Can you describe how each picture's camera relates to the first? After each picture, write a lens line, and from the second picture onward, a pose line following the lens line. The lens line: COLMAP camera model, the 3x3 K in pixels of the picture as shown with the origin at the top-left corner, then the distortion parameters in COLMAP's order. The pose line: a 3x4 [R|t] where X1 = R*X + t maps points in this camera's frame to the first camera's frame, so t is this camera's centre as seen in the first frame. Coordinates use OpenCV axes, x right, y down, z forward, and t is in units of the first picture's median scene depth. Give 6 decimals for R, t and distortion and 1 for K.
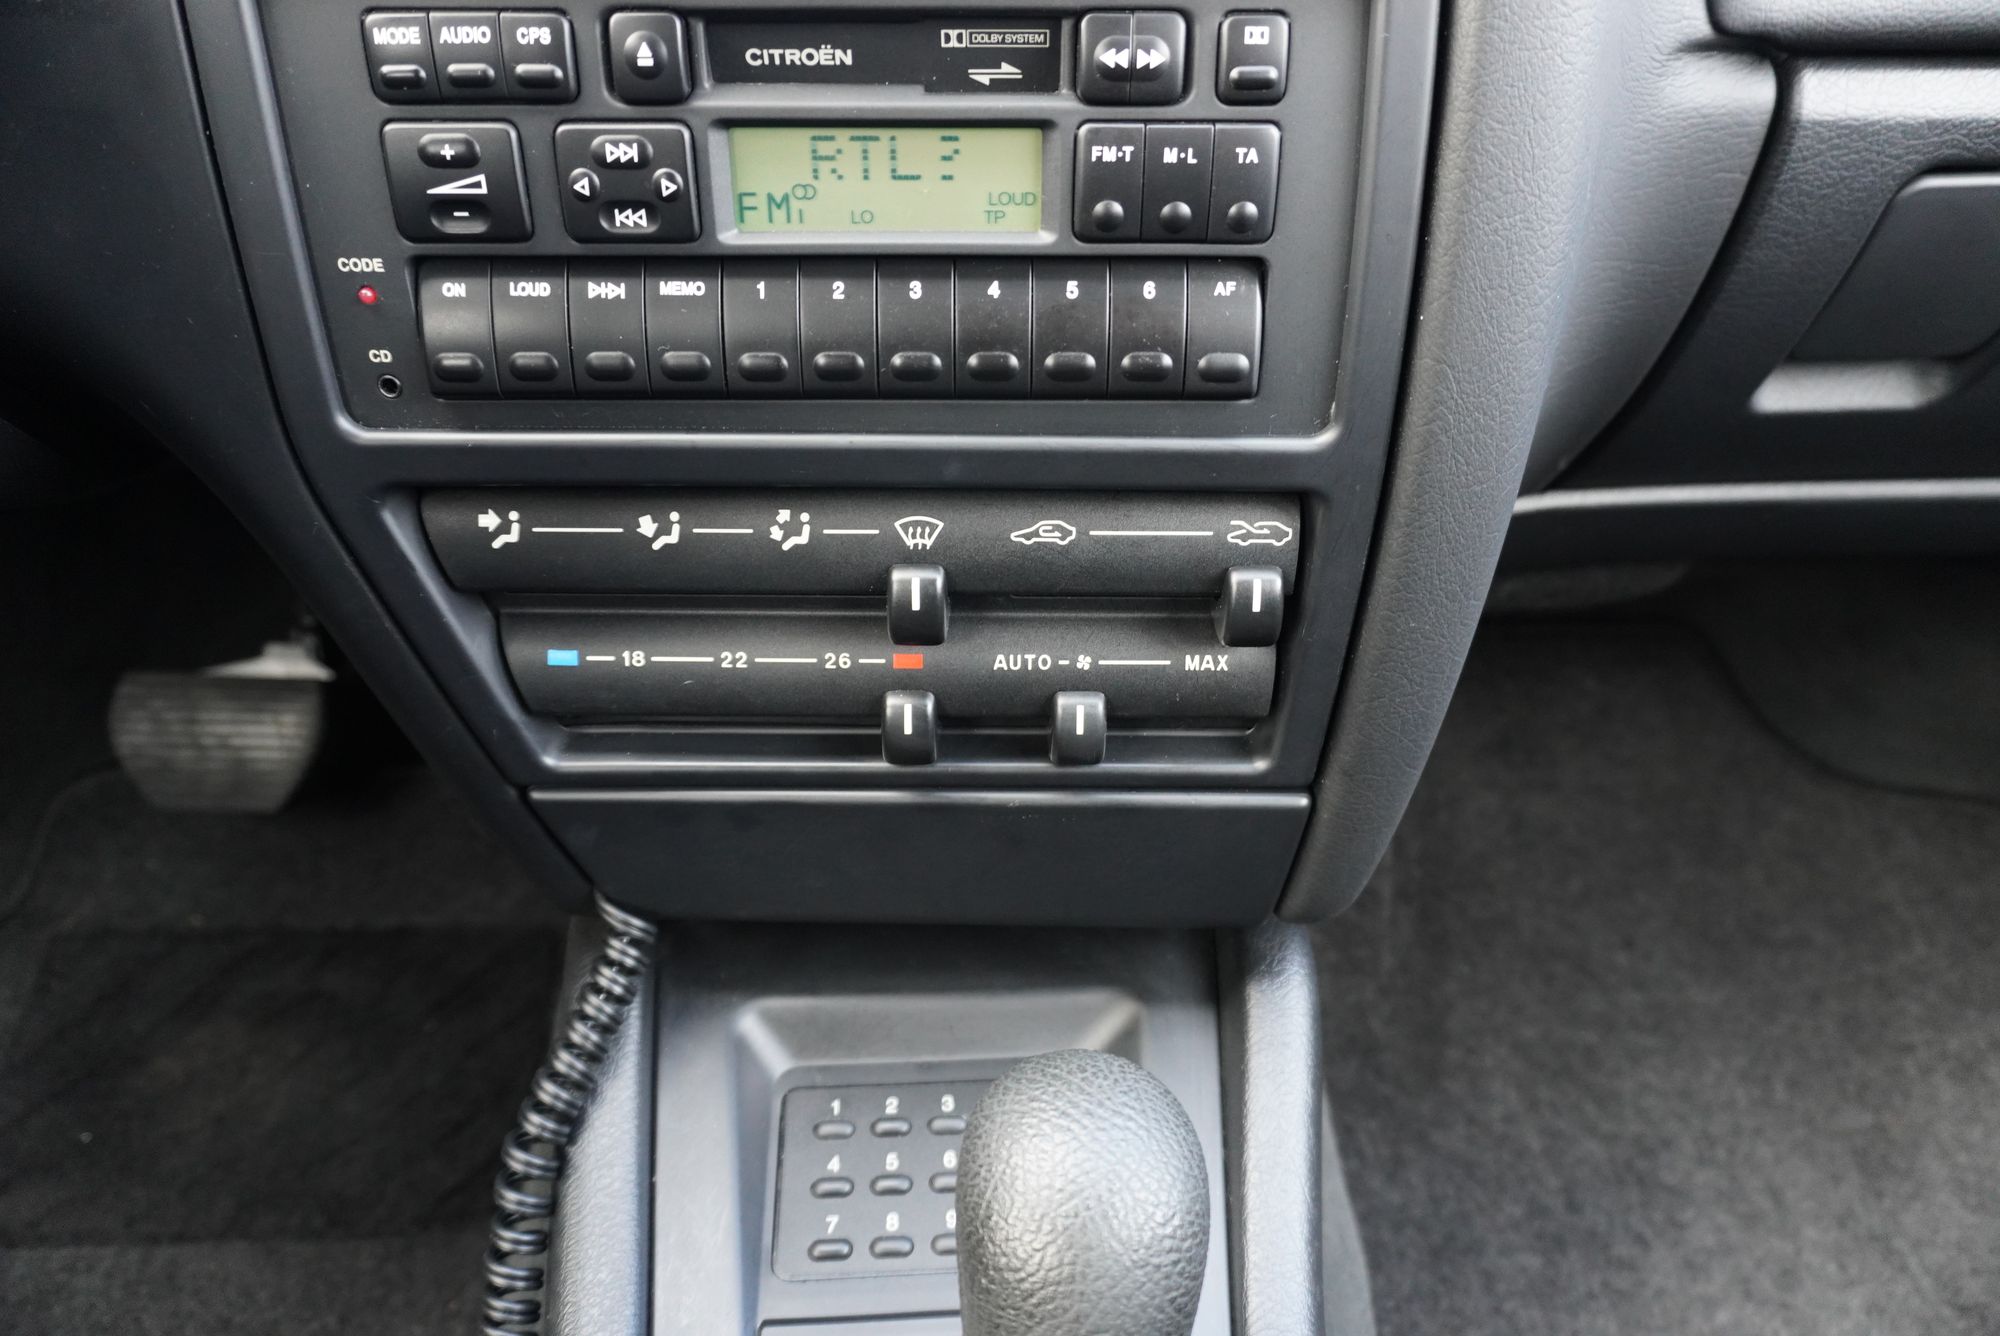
lens RADIAL K [[1330.2, 0, 1004.4], [0, 1330.2, 664.3], [0, 0, 1]] dist [-0.050417, 0.026238]
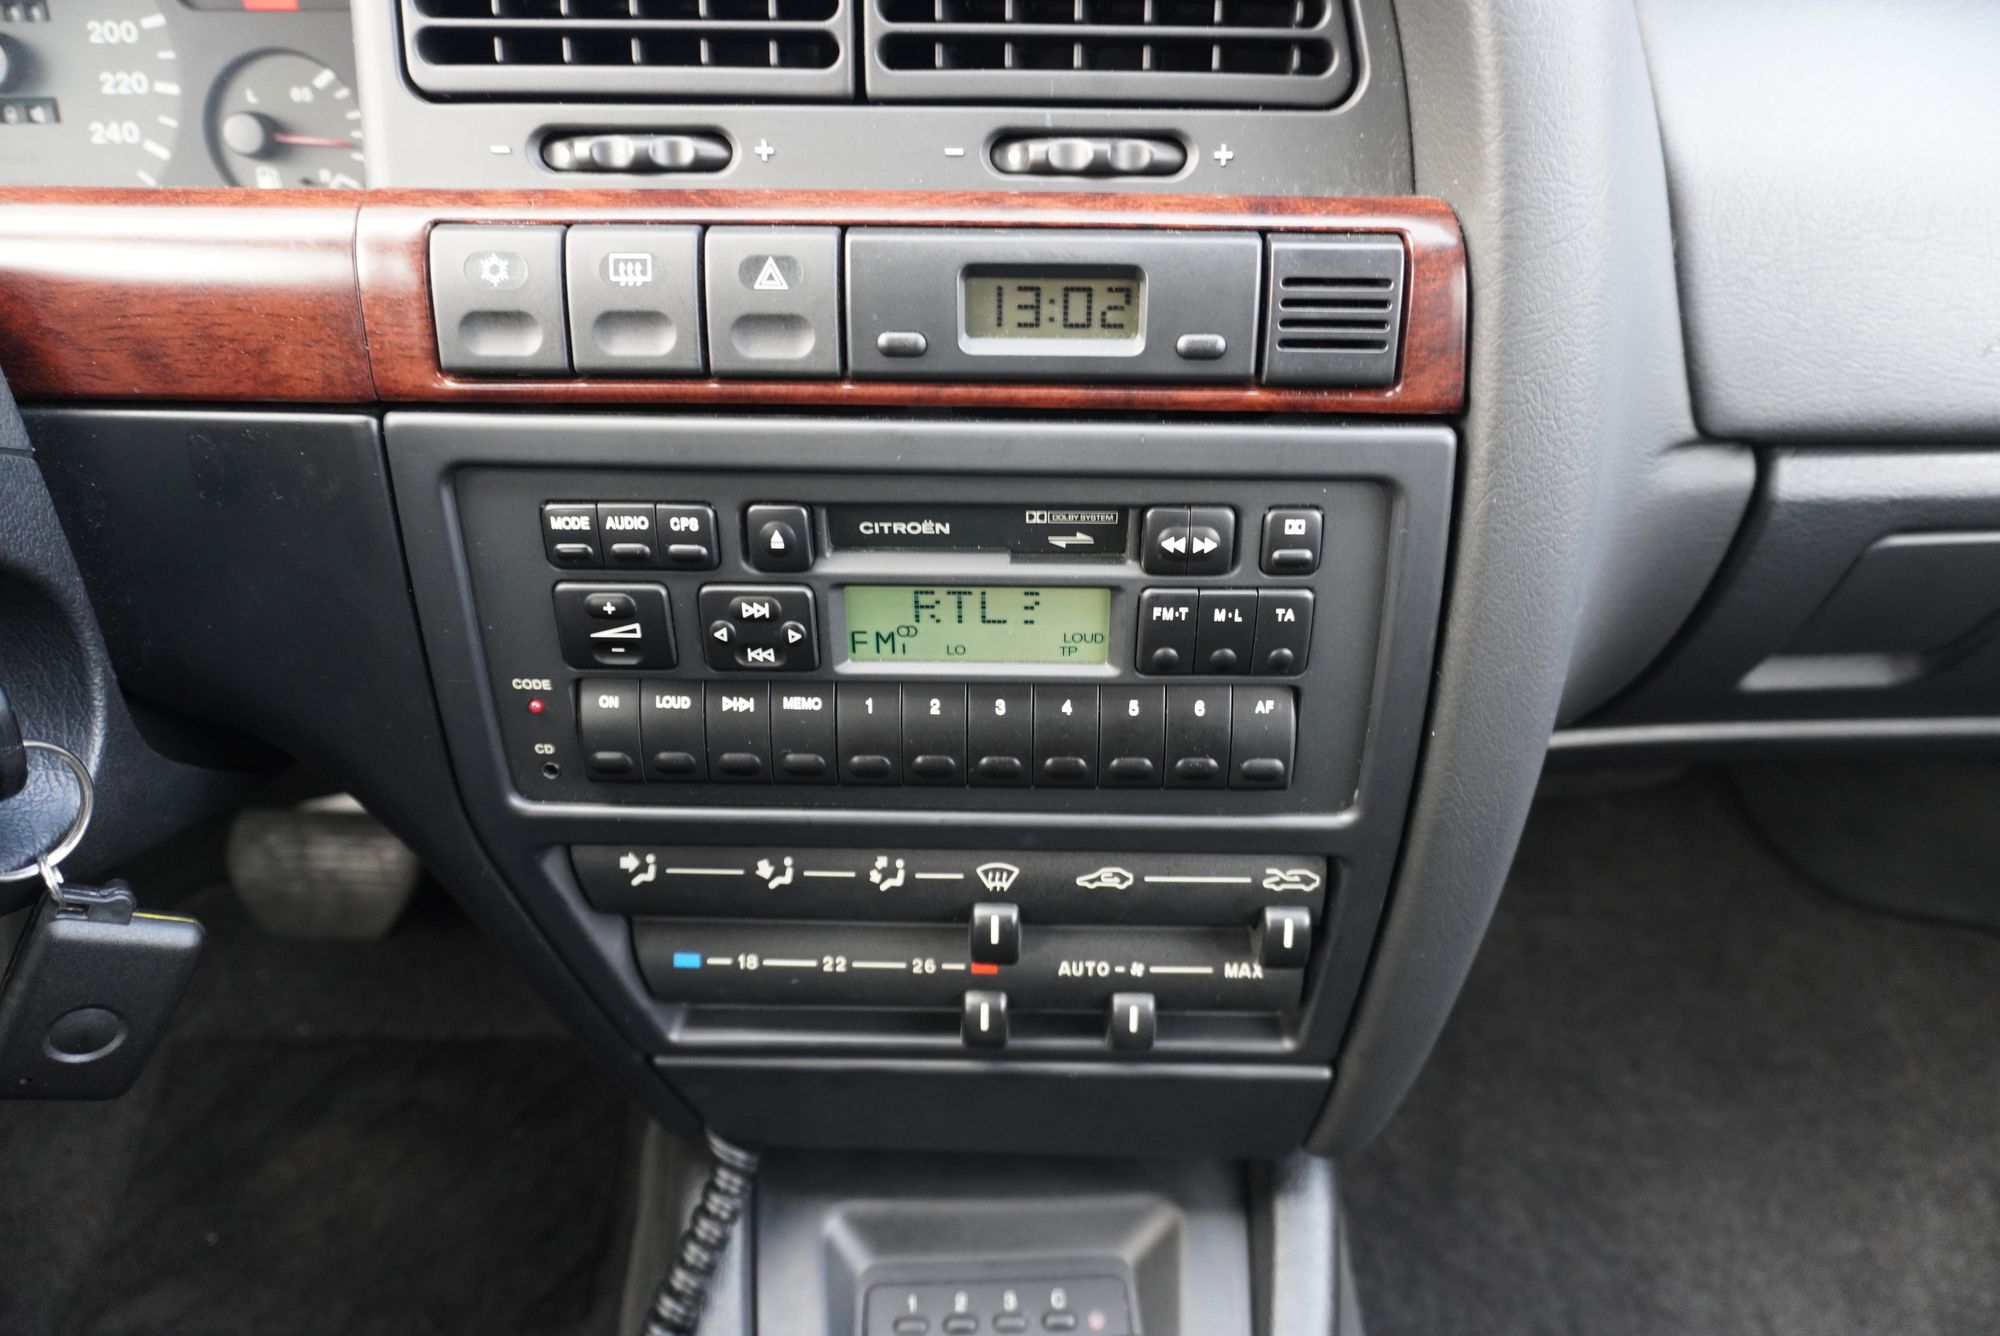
lens RADIAL K [[1330.2, 0, 1004.9], [0, 1330.2, 659.6], [0, 0, 1]] dist [-0.050417, 0.026238]
pose [[0.999729, 0.007533, -0.022042, -0.027846], [-0.007196, 0.999856, 0.015359, -0.254603], [0.022155, -0.015197, 0.999639, -0.132929]]
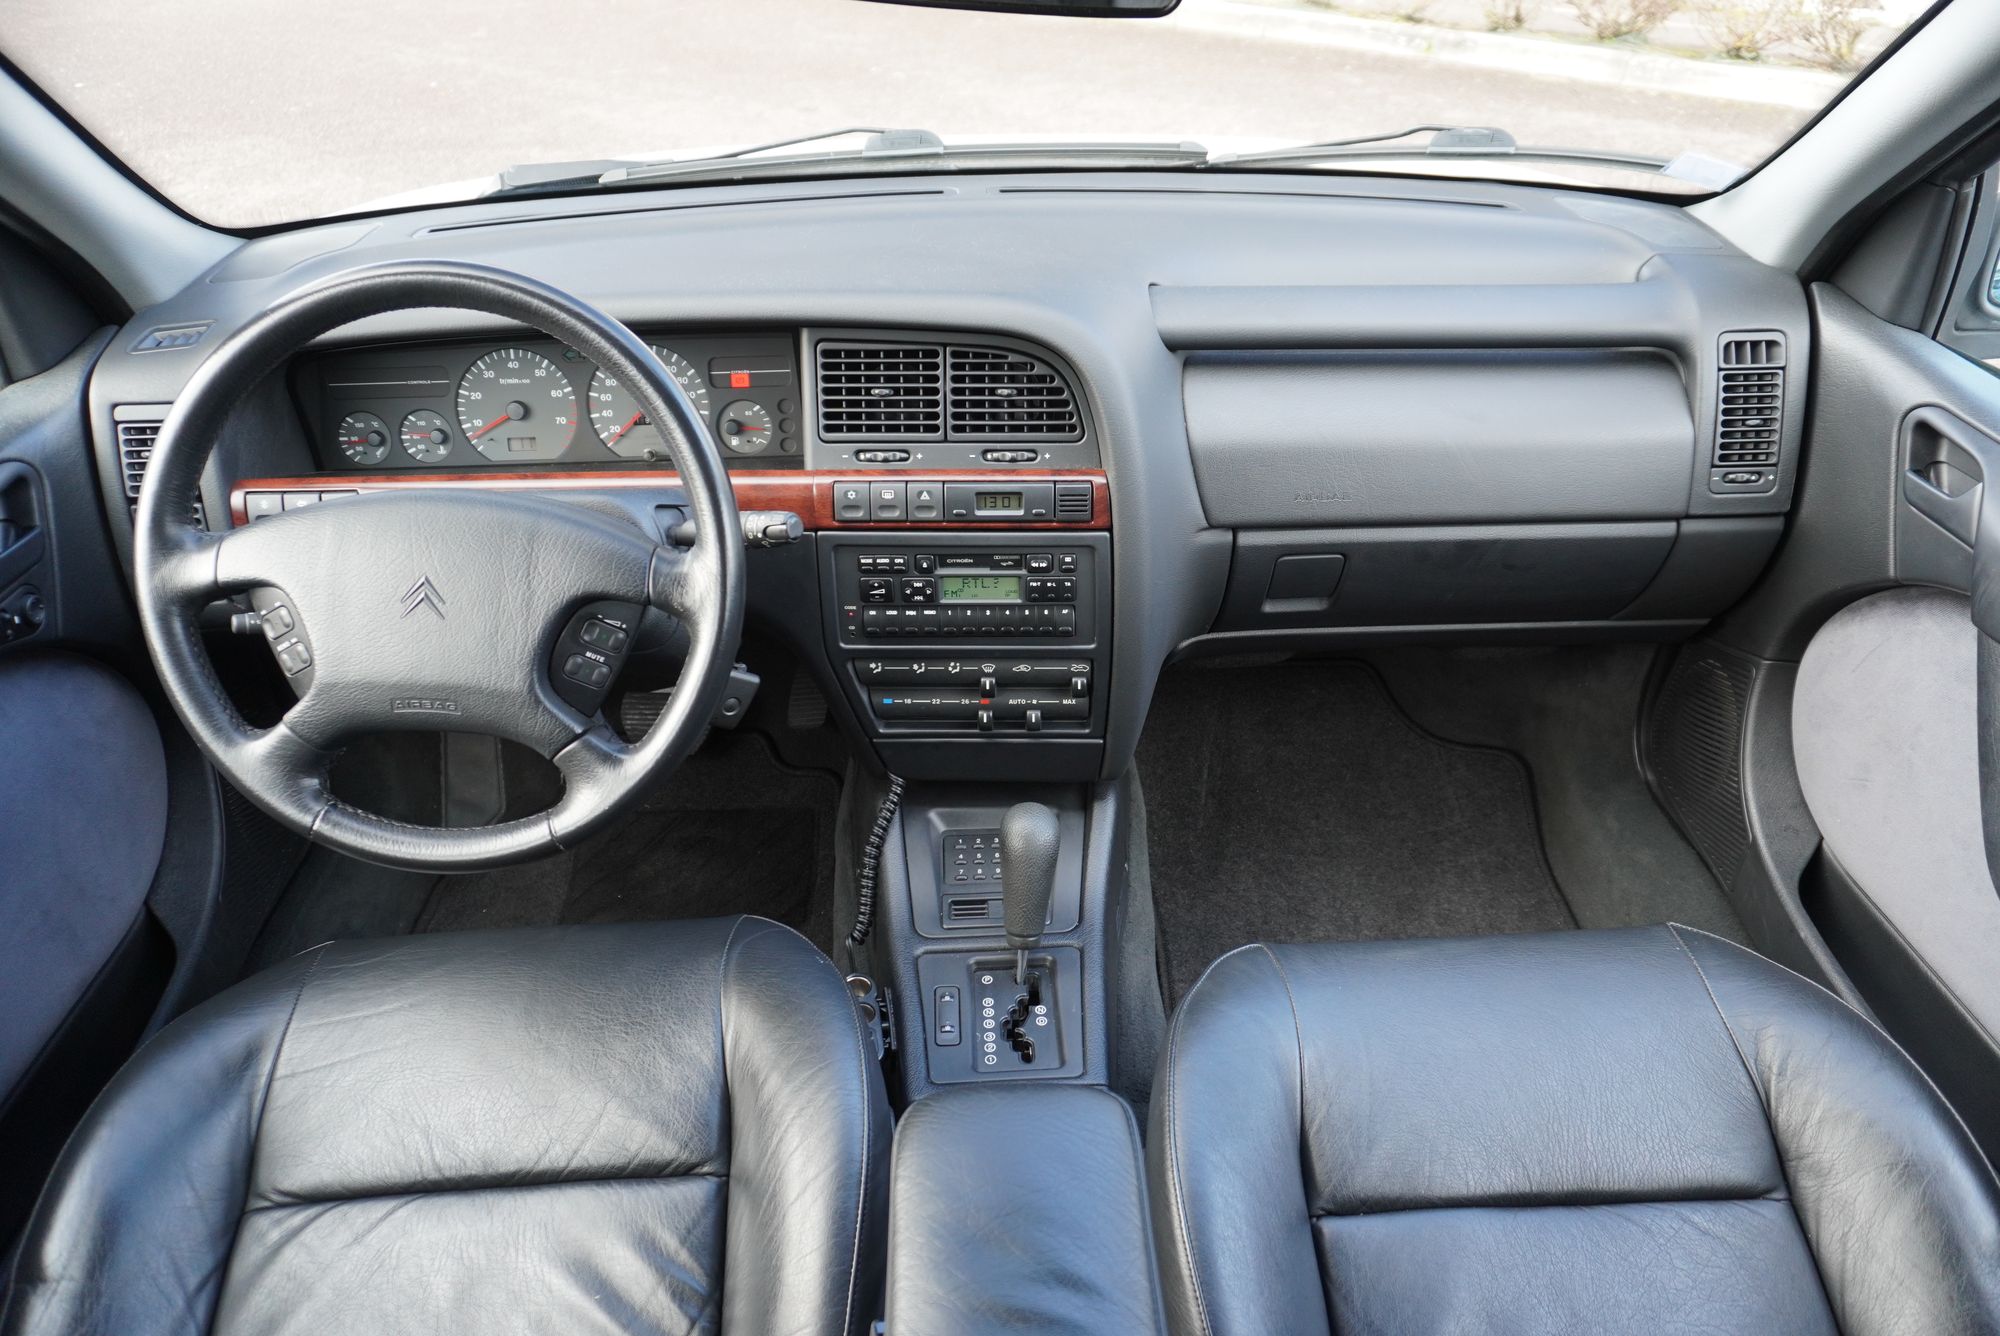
lens RADIAL K [[1330.2, 0, 995.0], [0, 1330.2, 672.2], [0, 0, 1]] dist [-0.050417, 0.026238]
pose [[0.999349, -0.005960, -0.035572, 0.071758], [0.006880, 0.999643, 0.025800, -0.152882], [0.035406, -0.026028, 0.999034, -2.254153]]
